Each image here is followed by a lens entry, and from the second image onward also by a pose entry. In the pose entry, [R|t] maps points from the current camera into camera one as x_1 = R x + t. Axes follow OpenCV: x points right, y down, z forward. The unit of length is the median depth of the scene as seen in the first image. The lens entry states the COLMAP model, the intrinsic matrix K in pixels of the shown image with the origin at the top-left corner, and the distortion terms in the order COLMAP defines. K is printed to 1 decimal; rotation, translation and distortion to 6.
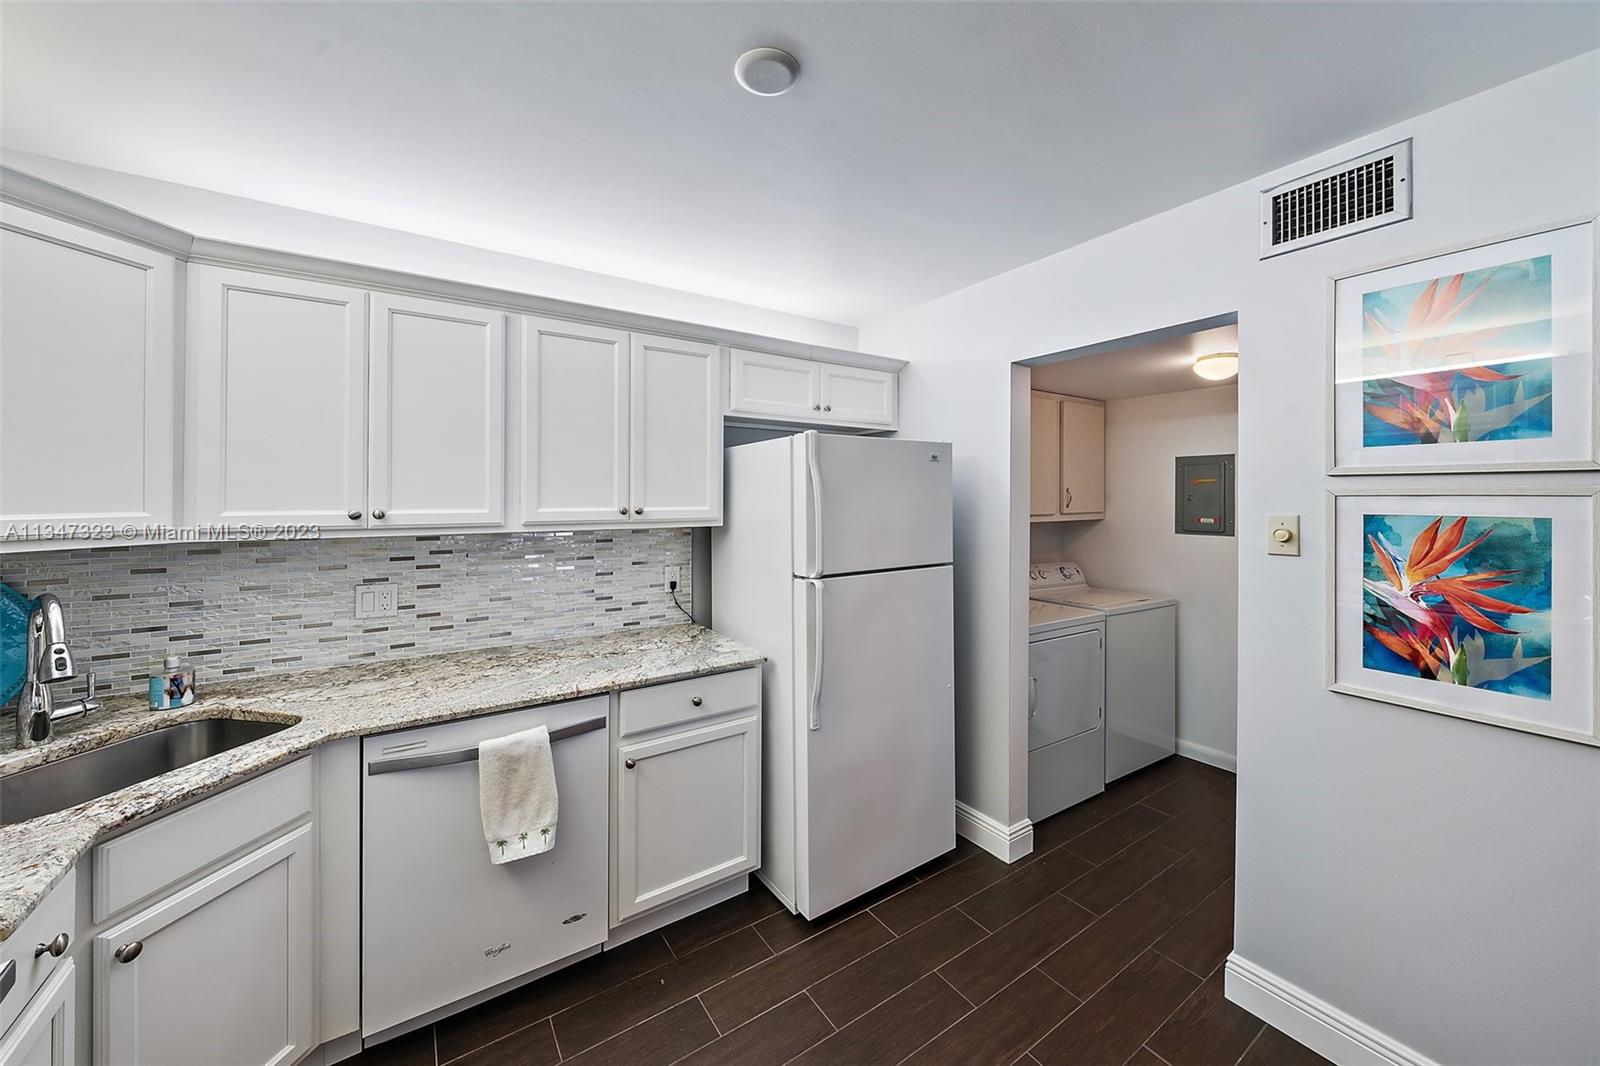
lens RADIAL K [[584.7, 0, 780.5], [0, 584.7, 497.9], [0, 0, 1]] dist [-0.001538, -0.000096]
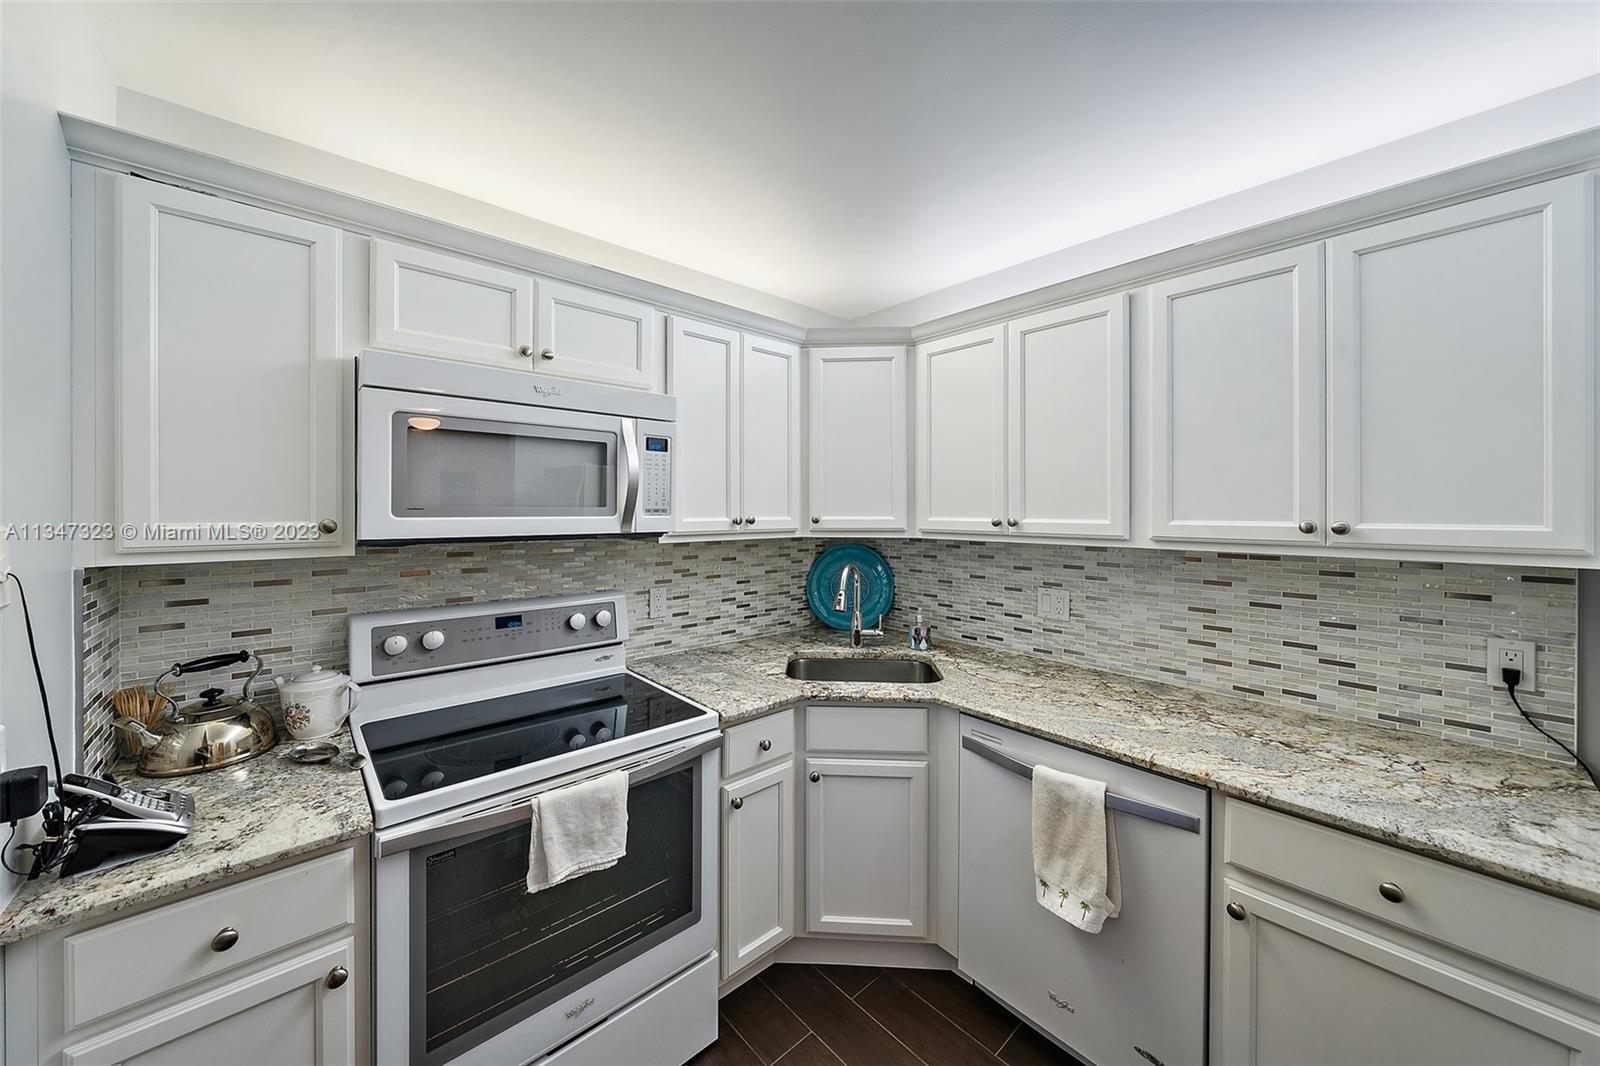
lens RADIAL K [[577.7, 0, 802.5], [0, 577.7, 509.5], [0, 0, 1]] dist [-0.000473, 0.000002]
pose [[0.152932, 0.002246, -0.988234, 0.291220], [-0.001186, 0.999997, 0.002089, 0.002009], [0.988236, 0.000853, 0.152934, 0.394185]]
